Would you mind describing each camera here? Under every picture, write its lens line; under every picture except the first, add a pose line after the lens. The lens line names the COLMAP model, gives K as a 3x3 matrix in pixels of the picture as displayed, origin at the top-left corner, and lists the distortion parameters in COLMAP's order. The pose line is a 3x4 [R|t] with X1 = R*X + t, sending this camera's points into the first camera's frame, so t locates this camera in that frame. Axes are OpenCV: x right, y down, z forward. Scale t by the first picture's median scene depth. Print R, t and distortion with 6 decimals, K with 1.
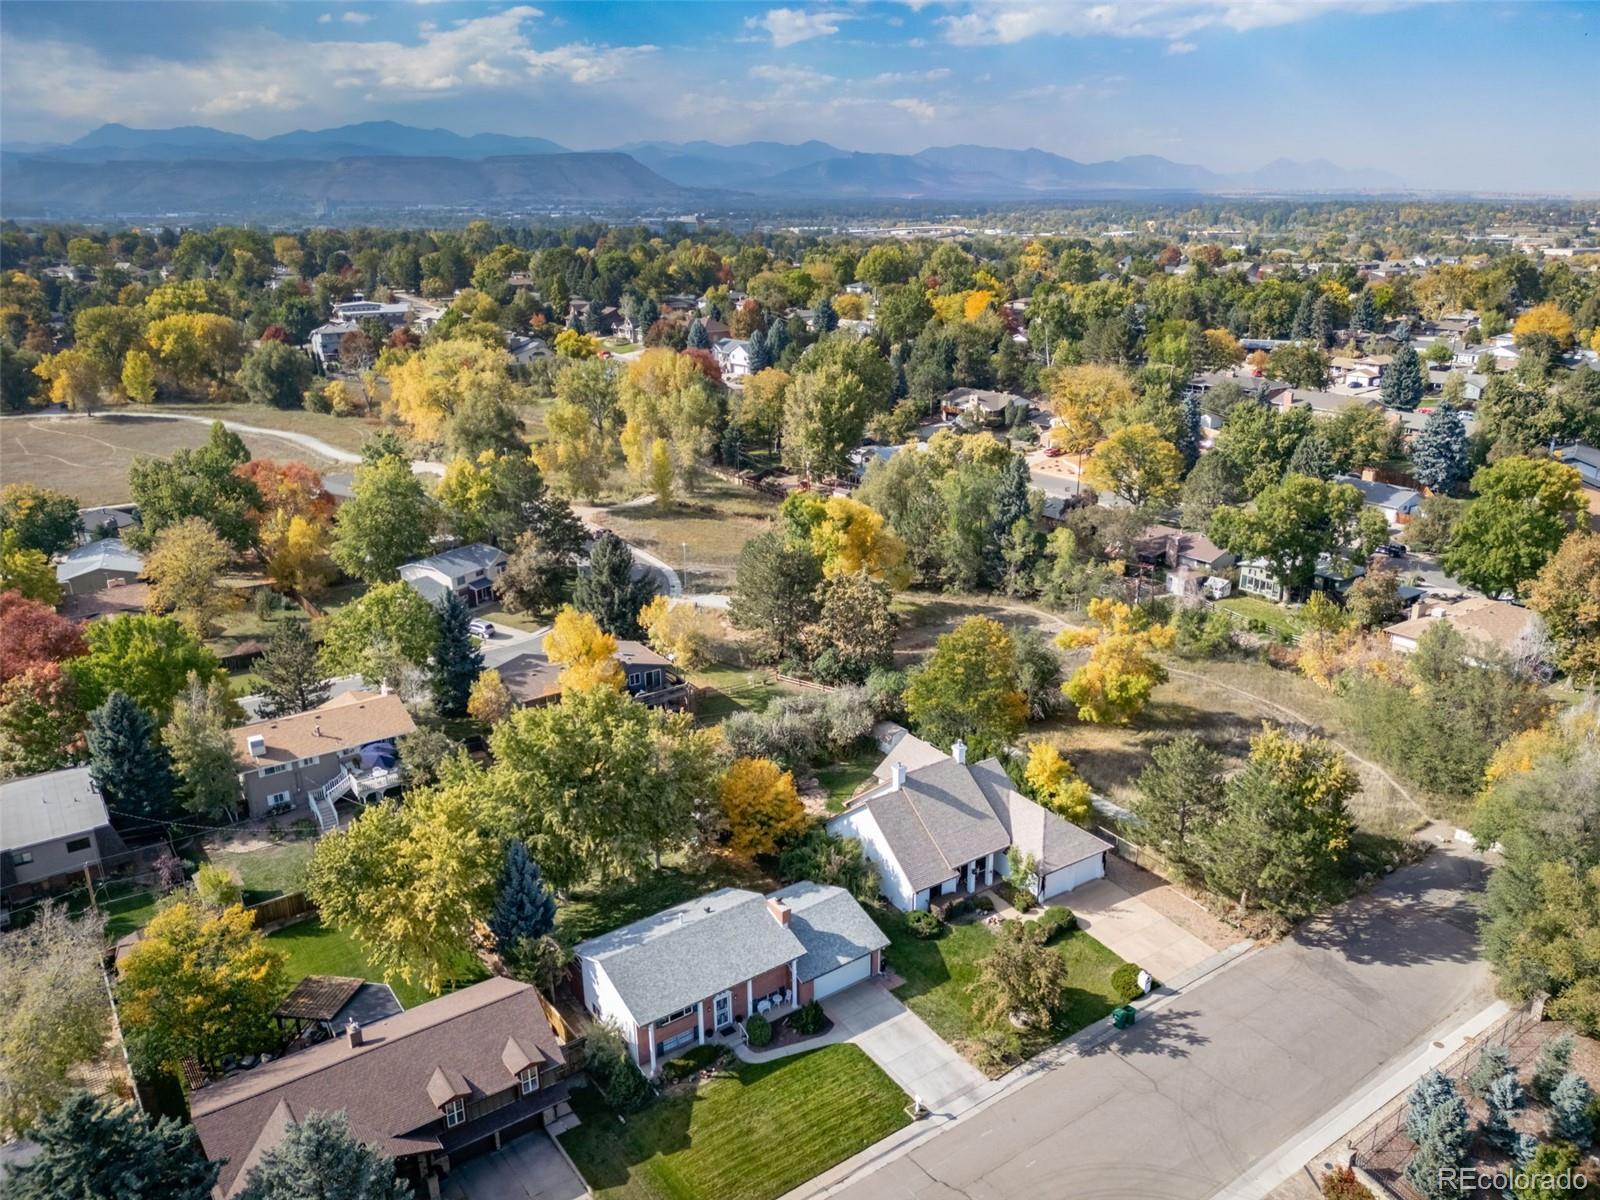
lens RADIAL K [[1188.5, 0, 839.4], [0, 1188.5, 600.1], [0, 0, 1]] dist [0.047395, -0.063806]
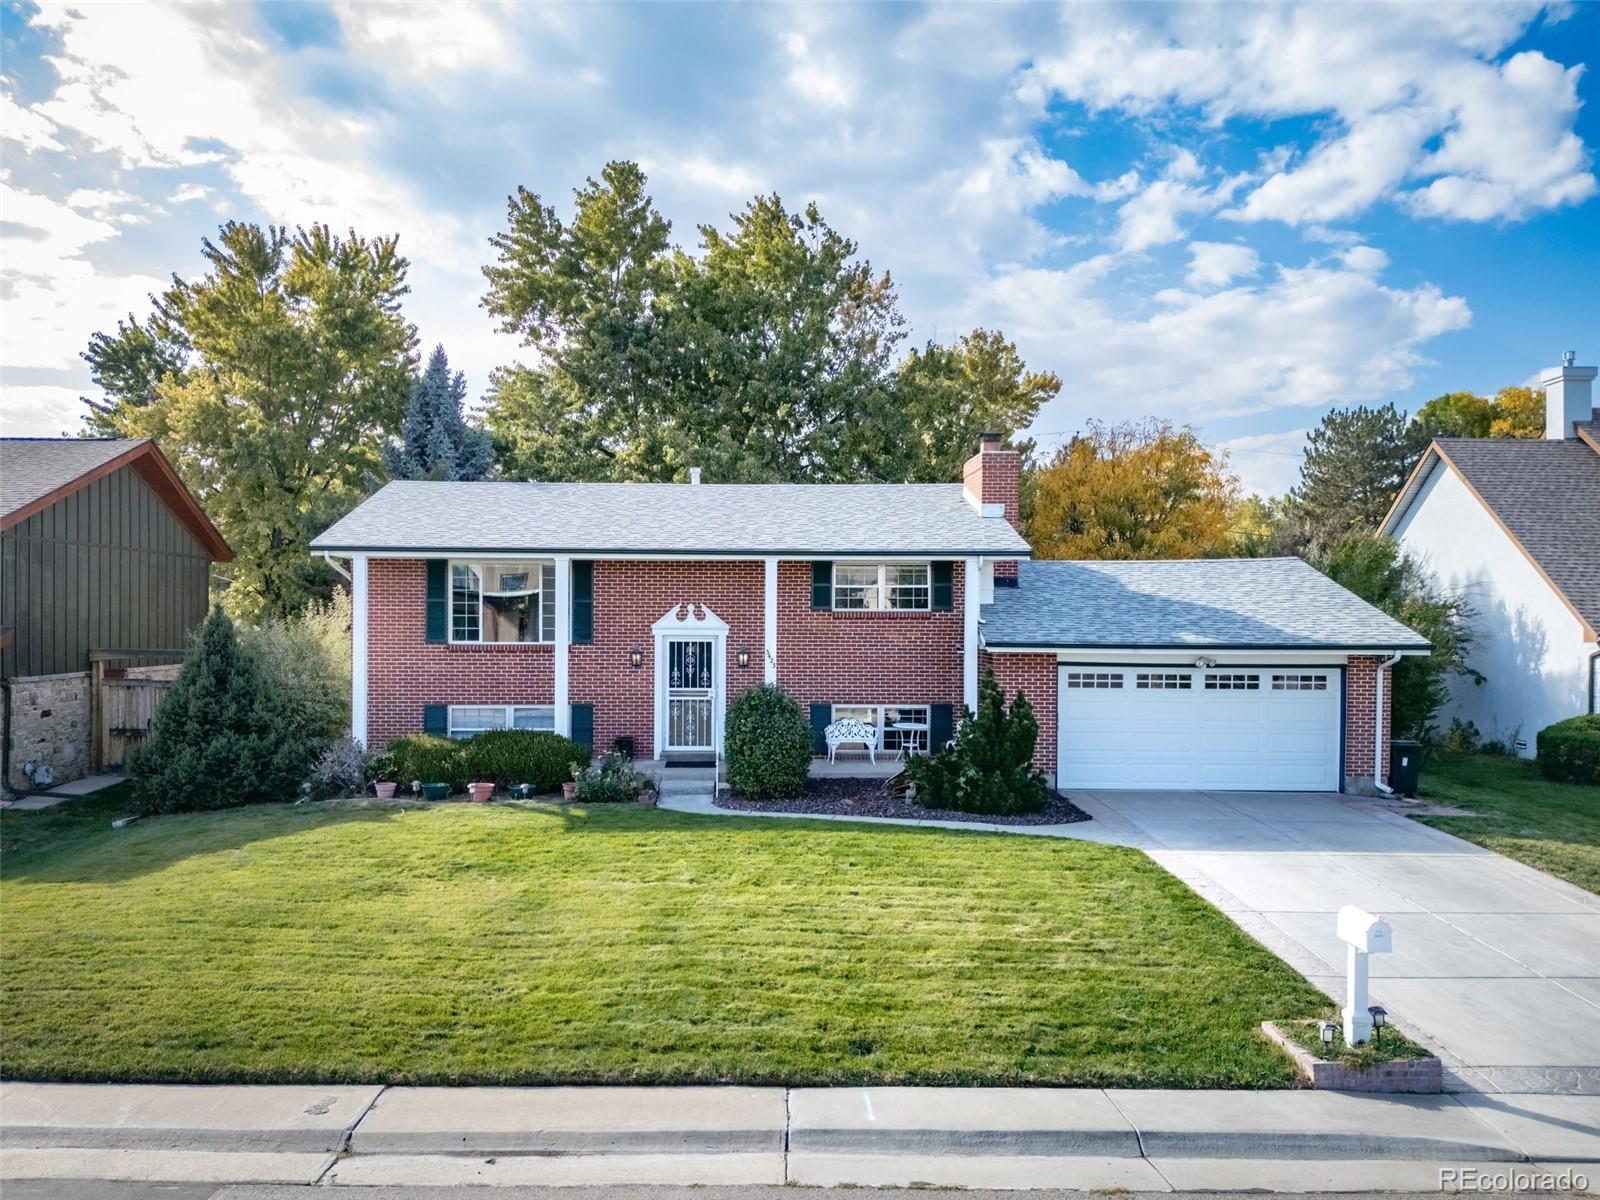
lens RADIAL K [[1245.4, 0, 750.9], [0, 1245.4, 642.4], [0, 0, 1]] dist [0.036222, -0.034568]
pose [[0.812118, 0.019945, -0.583152, 0.073162], [-0.188842, 0.954611, -0.230338, 0.343375], [0.552089, 0.297185, 0.779024, 0.670445]]
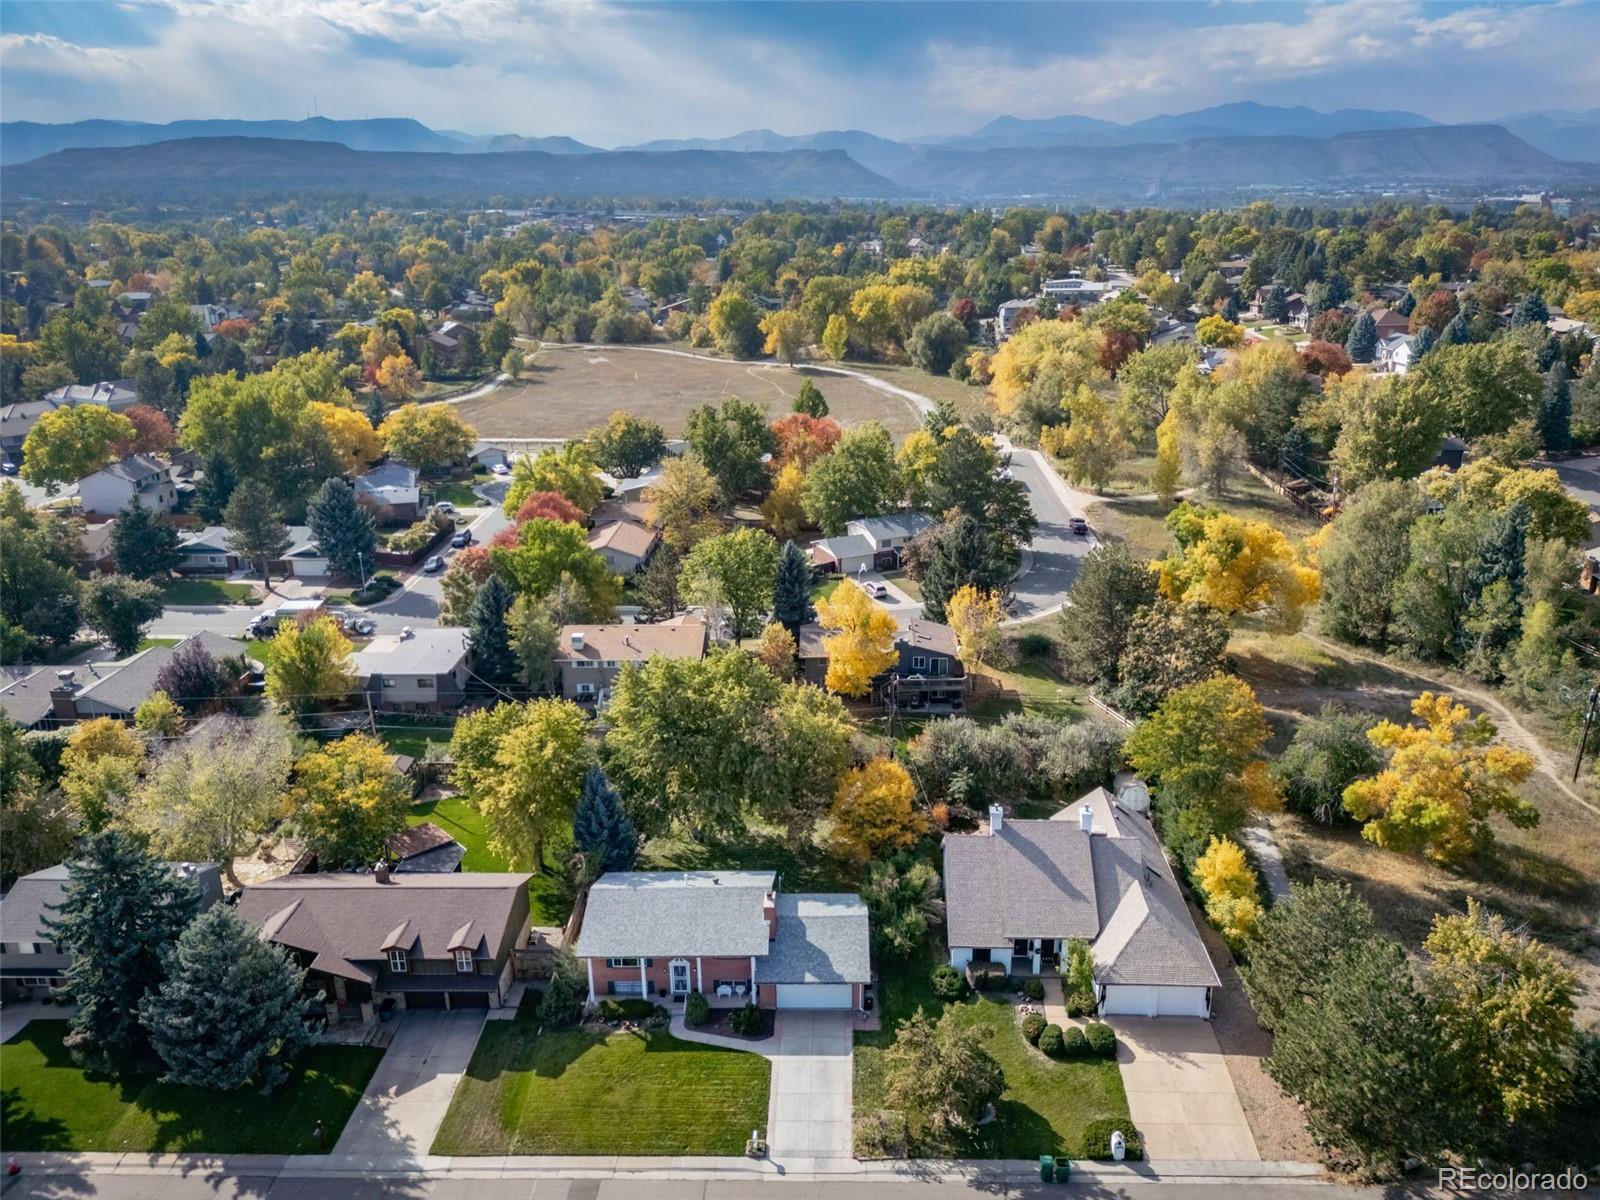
lens RADIAL K [[1188.5, 0, 831.0], [0, 1188.5, 595.9], [0, 0, 1]] dist [0.047395, -0.063806]
pose [[0.797456, 0.188871, -0.573055, 0.457261], [-0.182181, 0.980789, 0.069733, -0.061781], [0.575216, 0.048791, 0.816545, 0.193159]]
